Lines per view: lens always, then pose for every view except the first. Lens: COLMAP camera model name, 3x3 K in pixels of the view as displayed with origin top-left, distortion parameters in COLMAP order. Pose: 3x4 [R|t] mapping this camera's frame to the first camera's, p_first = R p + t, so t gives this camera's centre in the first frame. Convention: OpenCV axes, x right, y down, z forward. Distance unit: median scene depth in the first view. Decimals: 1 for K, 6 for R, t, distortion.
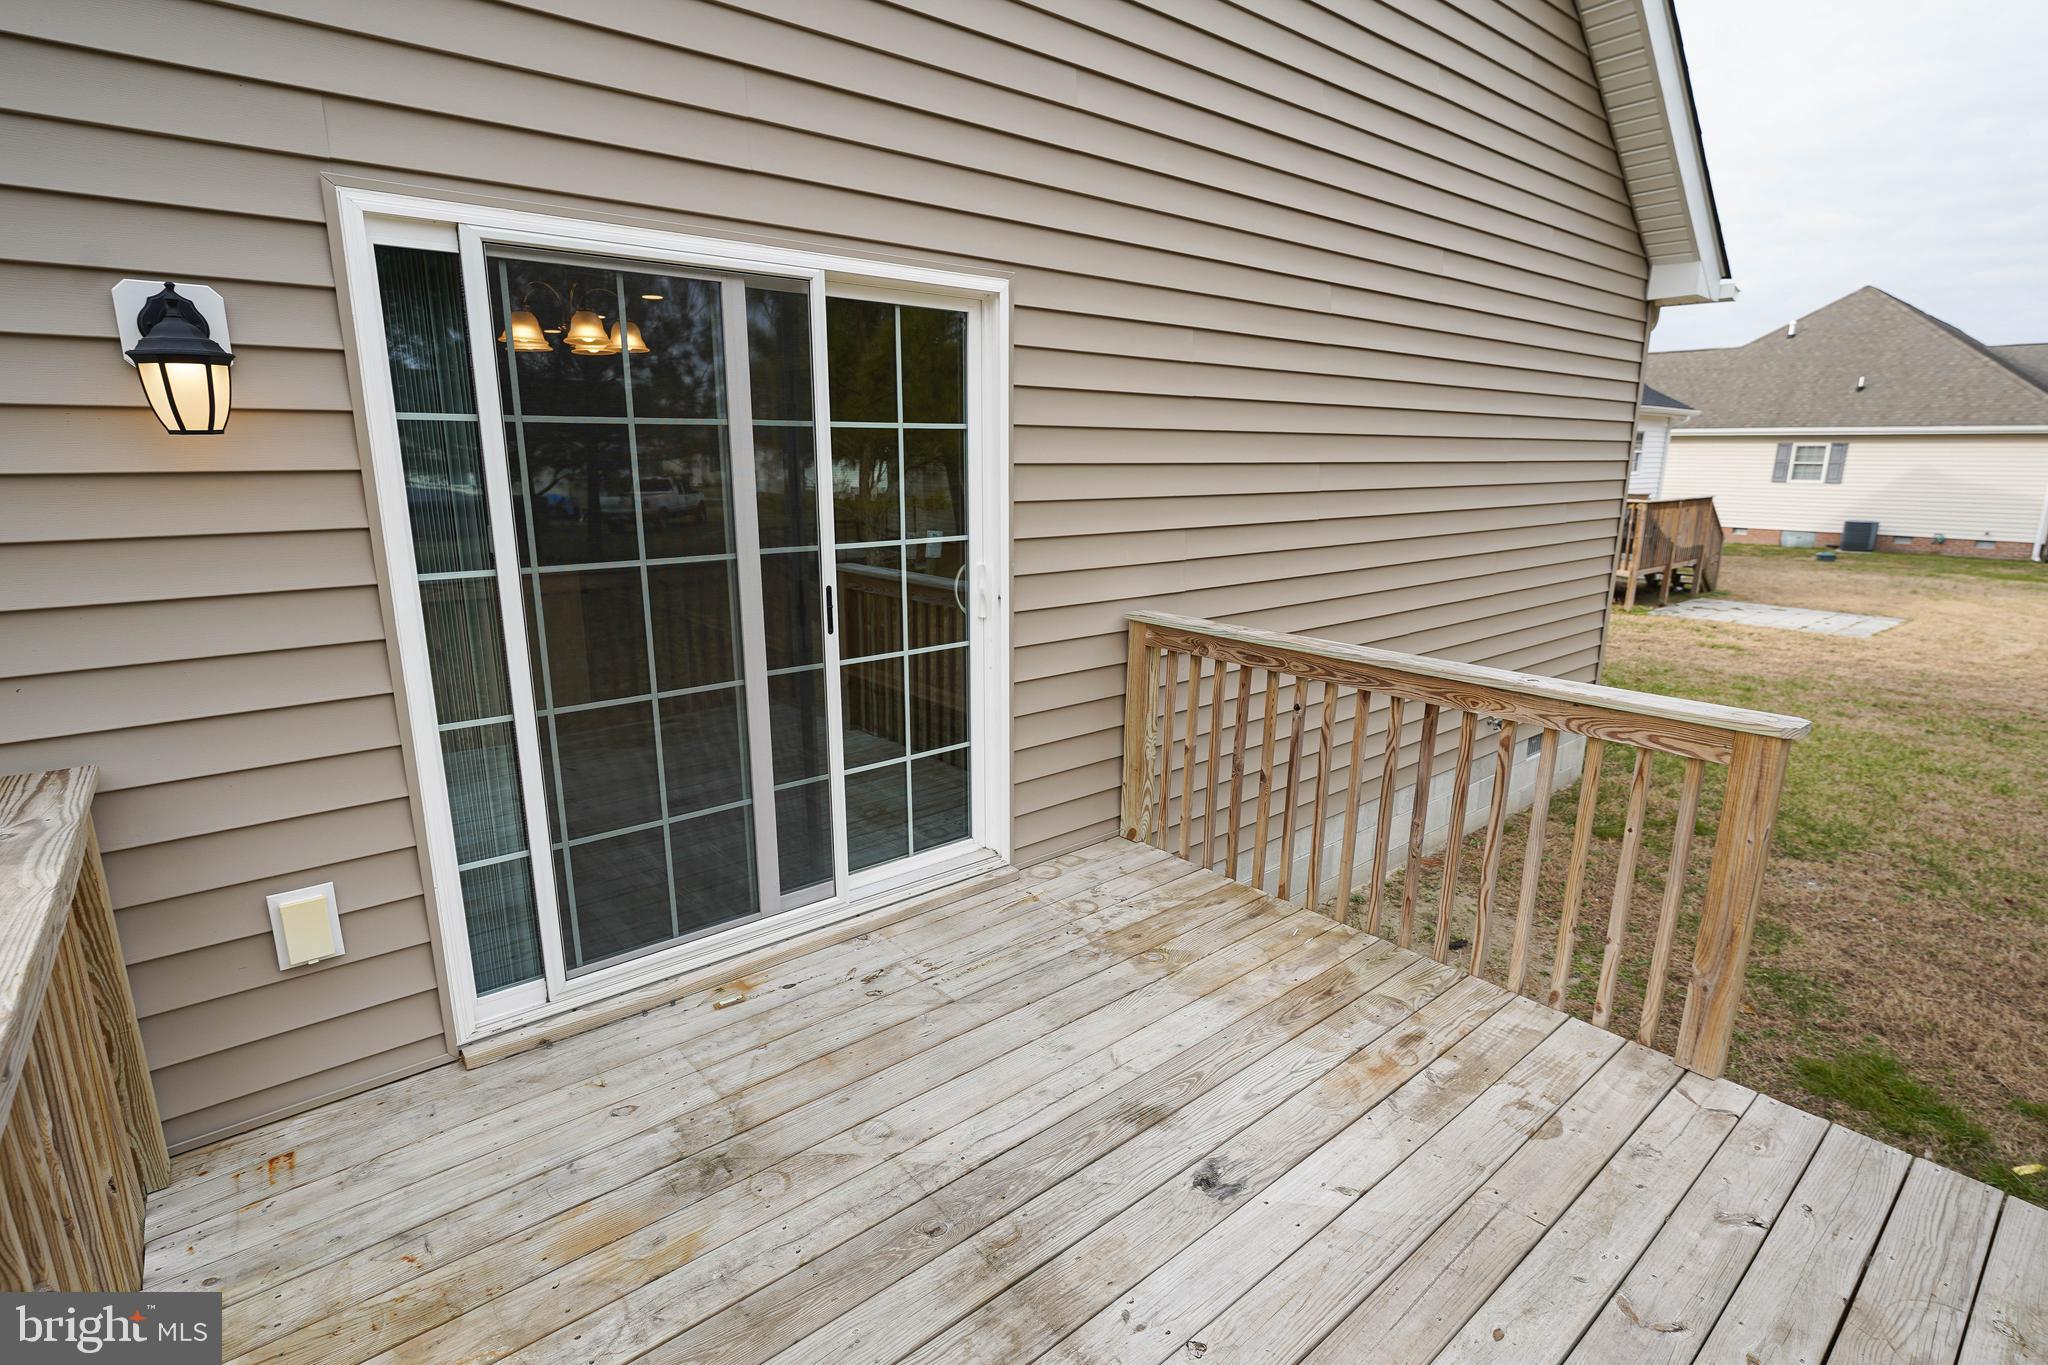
lens RADIAL K [[974.8, 0, 1025.7], [0, 974.8, 680.1], [0, 0, 1]] dist [-0.013368, -0.001056]
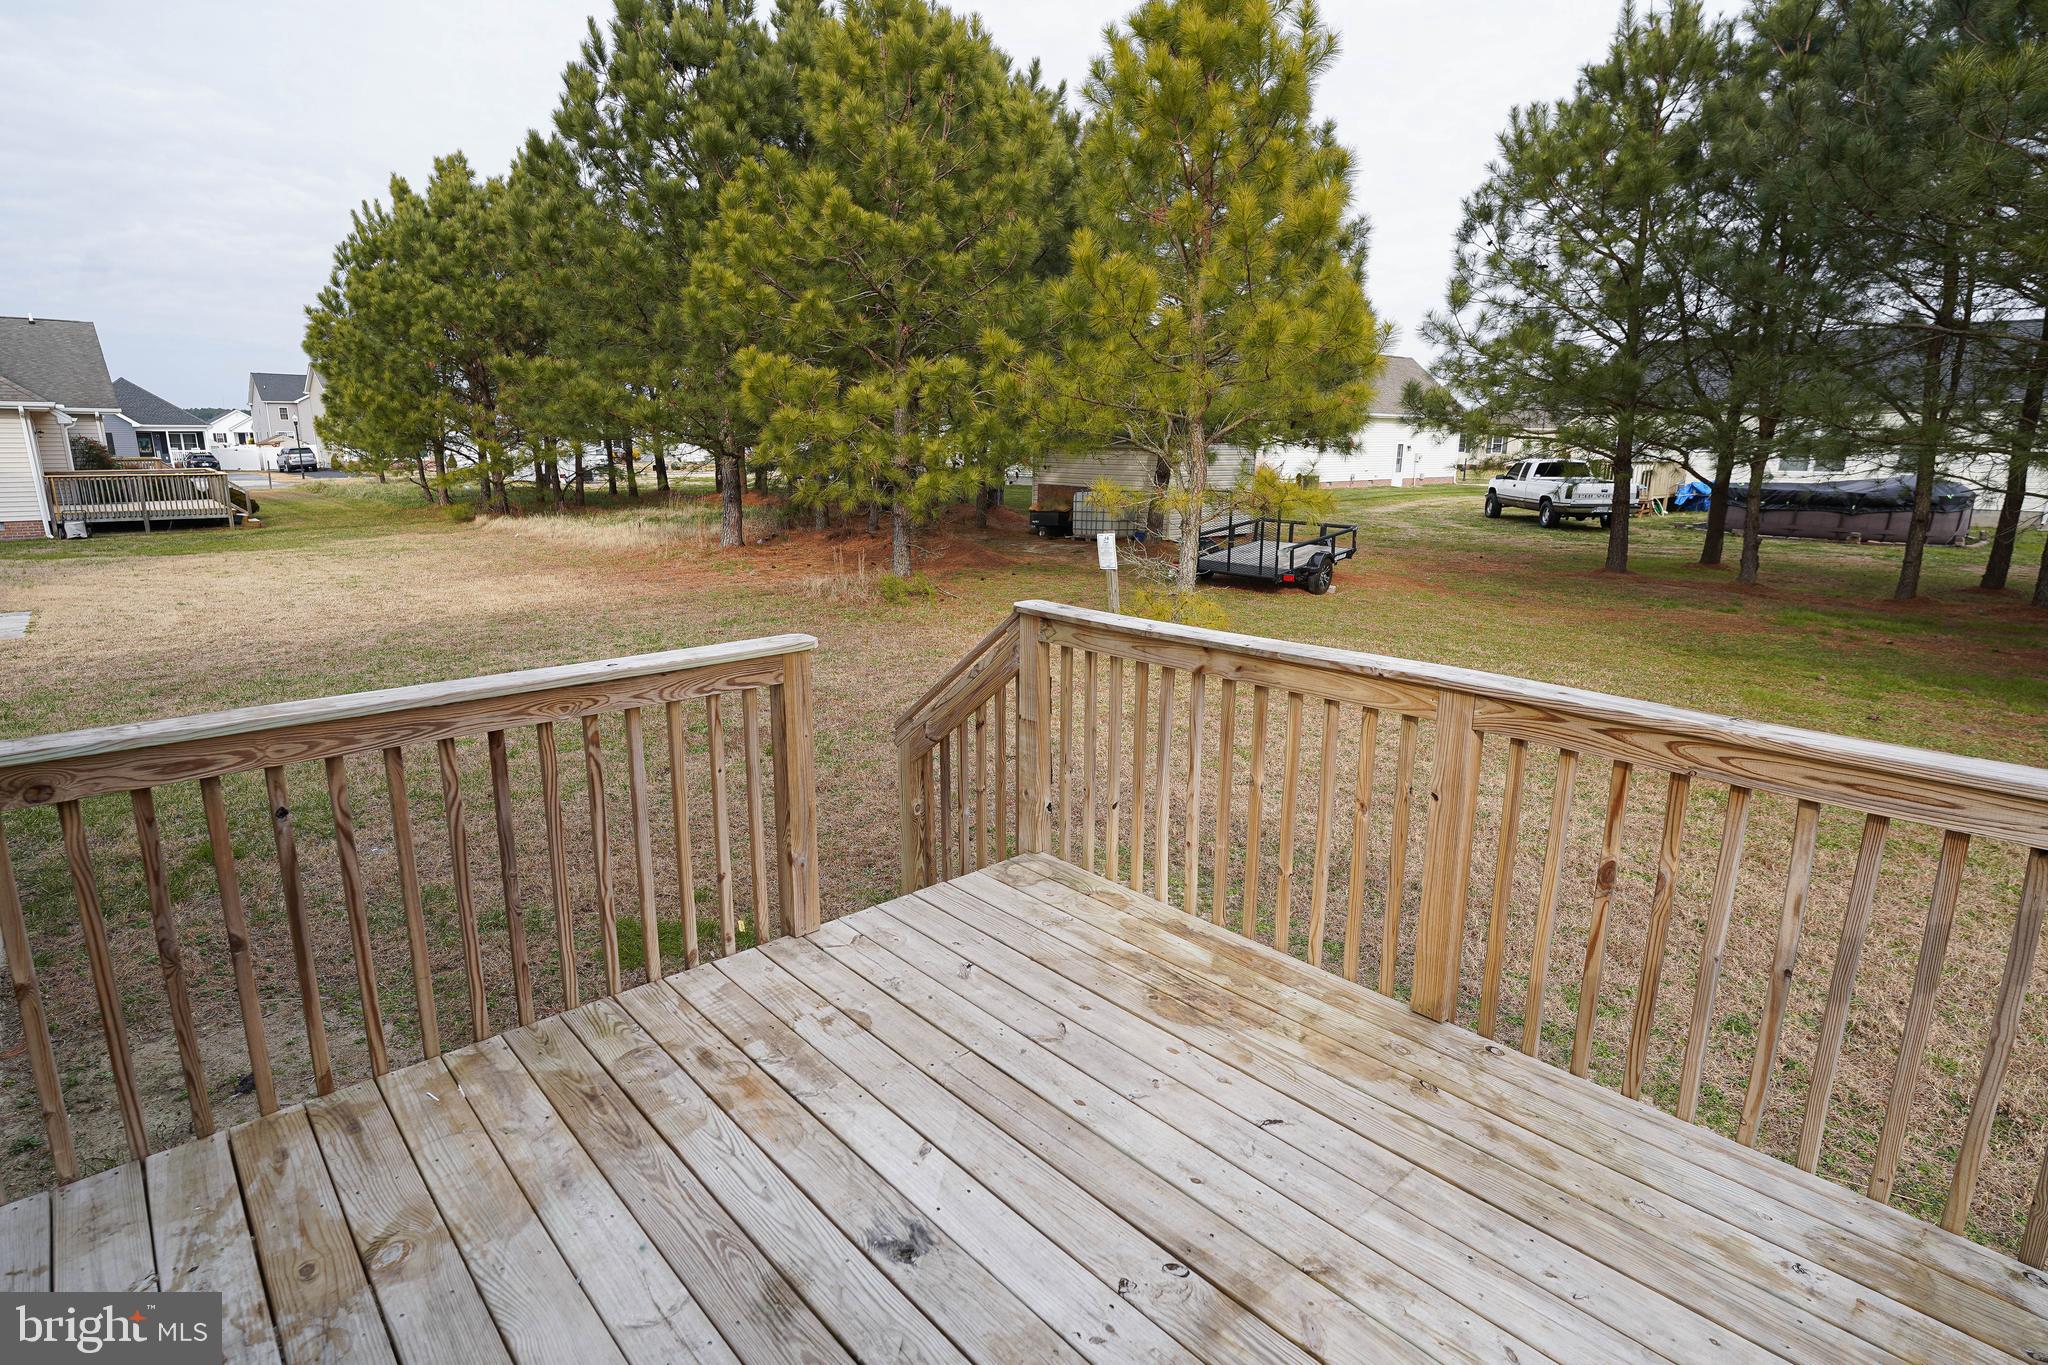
lens RADIAL K [[1049.2, 0, 971.1], [0, 1049.2, 689.6], [0, 0, 1]] dist [-0.014007, -0.000031]
pose [[-0.014965, -0.236804, 0.971442, -0.539587], [0.224326, 0.945990, 0.234055, -0.154105], [-0.974399, 0.221422, 0.038964, 0.692542]]
